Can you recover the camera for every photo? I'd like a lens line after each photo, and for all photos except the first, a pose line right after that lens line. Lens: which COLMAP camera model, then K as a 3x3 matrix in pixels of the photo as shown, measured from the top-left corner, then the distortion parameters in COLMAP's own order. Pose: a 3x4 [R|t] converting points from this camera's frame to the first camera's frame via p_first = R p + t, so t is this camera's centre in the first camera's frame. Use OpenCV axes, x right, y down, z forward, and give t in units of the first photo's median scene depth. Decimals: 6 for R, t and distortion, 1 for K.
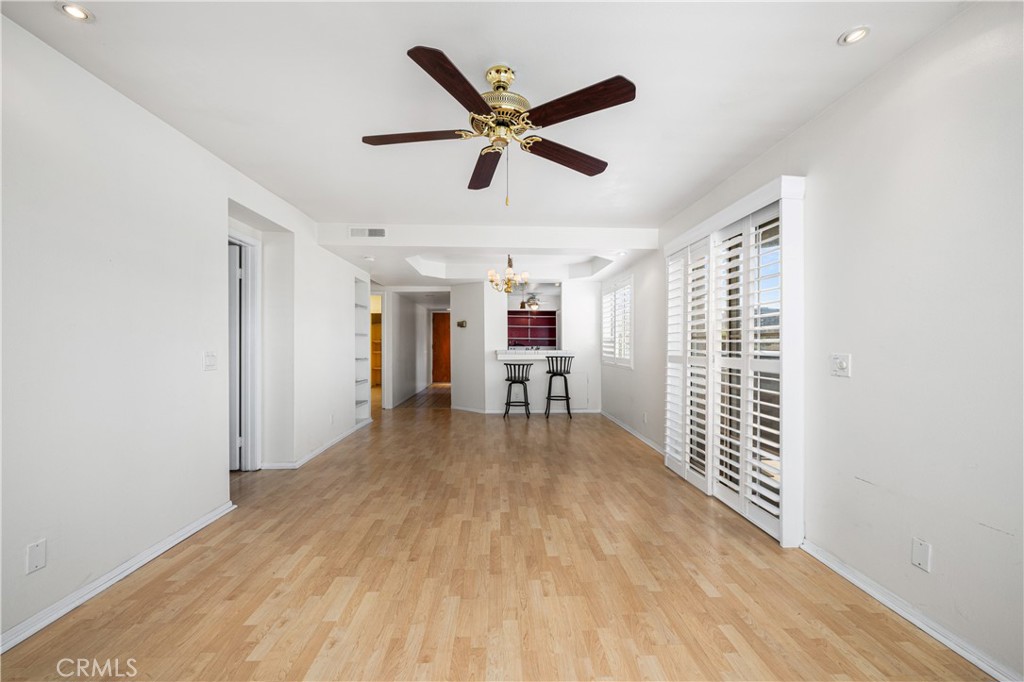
lens RADIAL K [[408.5, 0, 512.2], [0, 408.5, 342.6], [0, 0, 1]] dist [-0.000096, 0.000131]
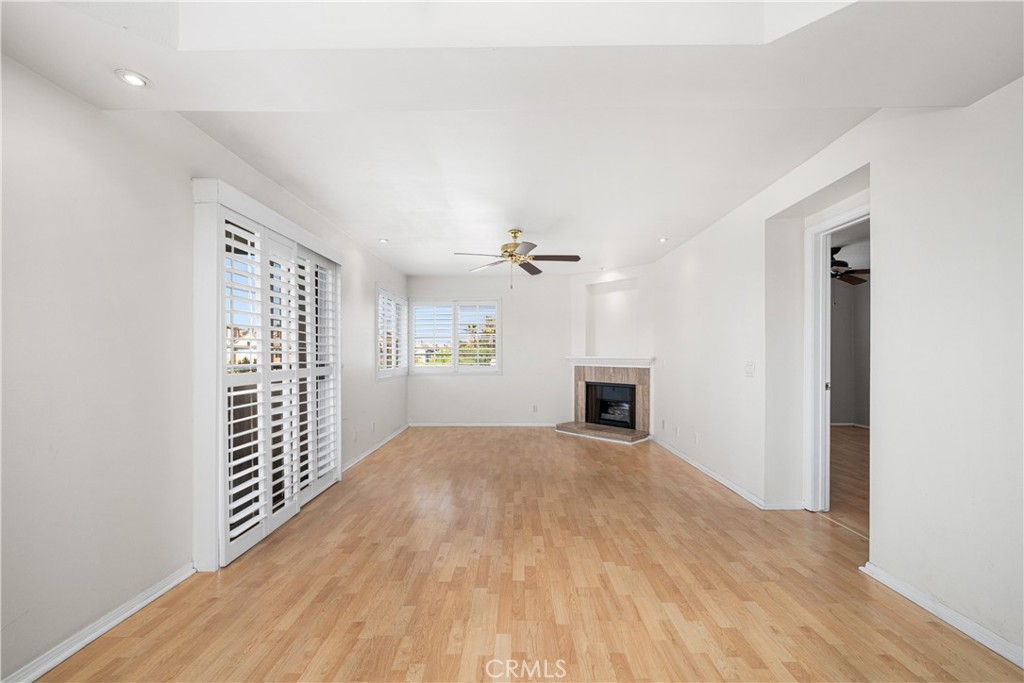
lens RADIAL K [[408.5, 0, 512.2], [0, 408.5, 343.1], [0, 0, 1]] dist [-0.000096, 0.000131]
pose [[-0.998891, 0.002501, 0.047006, -0.060287], [0.001004, 0.999492, -0.031861, 0.003521], [-0.047061, -0.031779, -0.998386, 1.627672]]
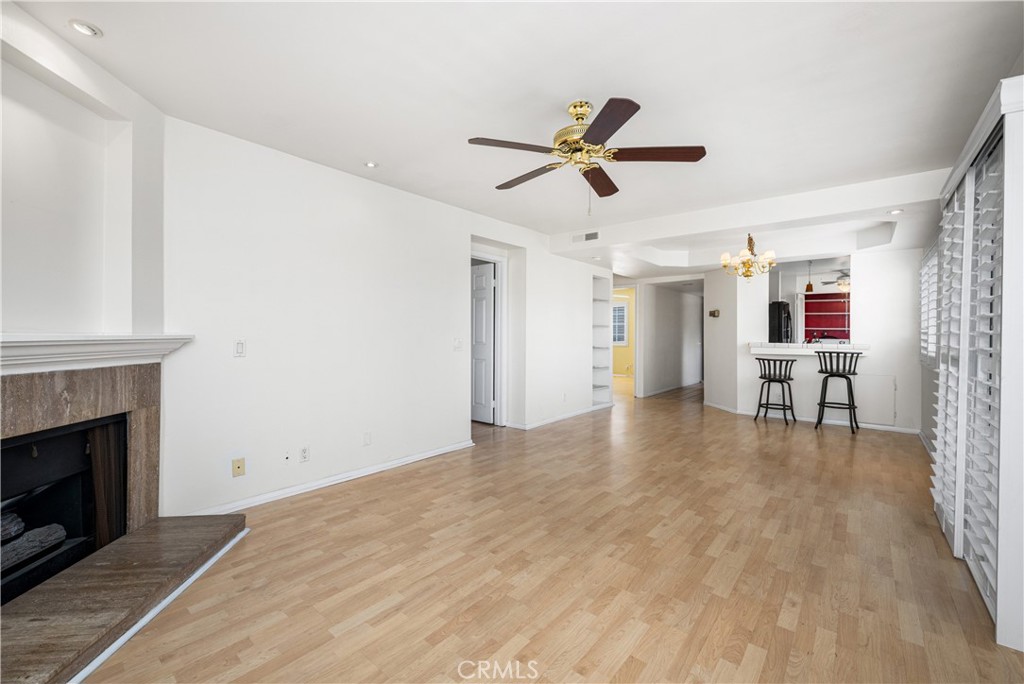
lens RADIAL K [[421.1, 0, 507.2], [0, 421.1, 338.9], [0, 0, 1]] dist [-0.000624, -0.000090]
pose [[0.736790, 0.012628, -0.676004, 0.330860], [-0.004162, 0.999891, 0.014143, 0.000087], [0.676109, -0.007607, 0.736763, -0.025002]]
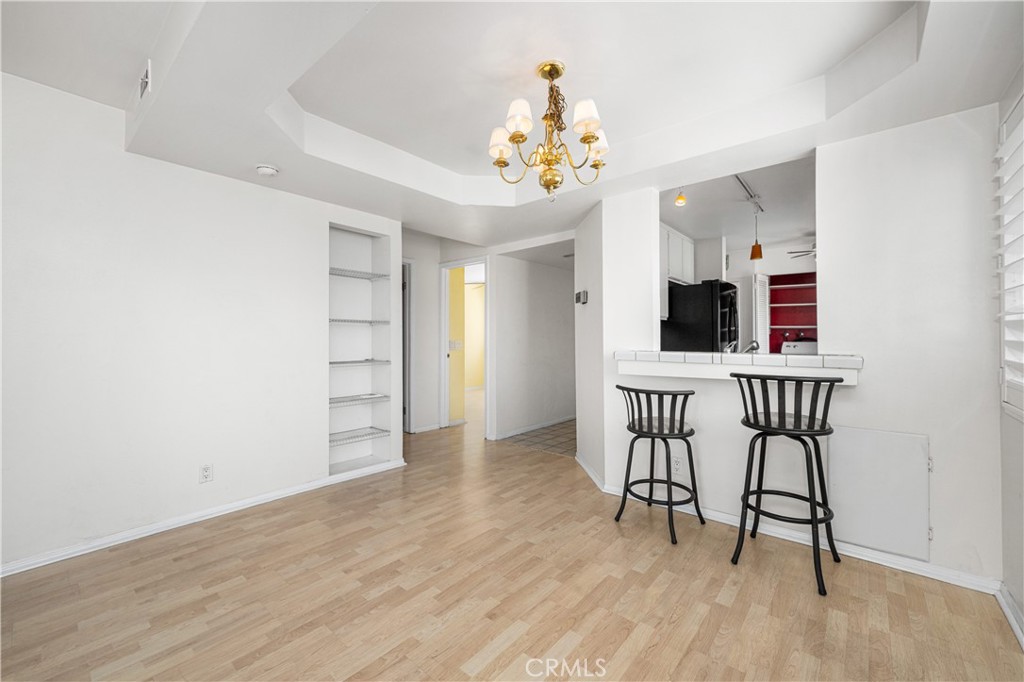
lens RADIAL K [[408.5, 0, 512.2], [0, 408.5, 342.6], [0, 0, 1]] dist [-0.000096, 0.000131]
pose [[0.733272, 0.005787, -0.679911, 0.300282], [0.002778, 0.999930, 0.011506, 0.007867], [0.679930, -0.010326, 0.733205, 1.084292]]
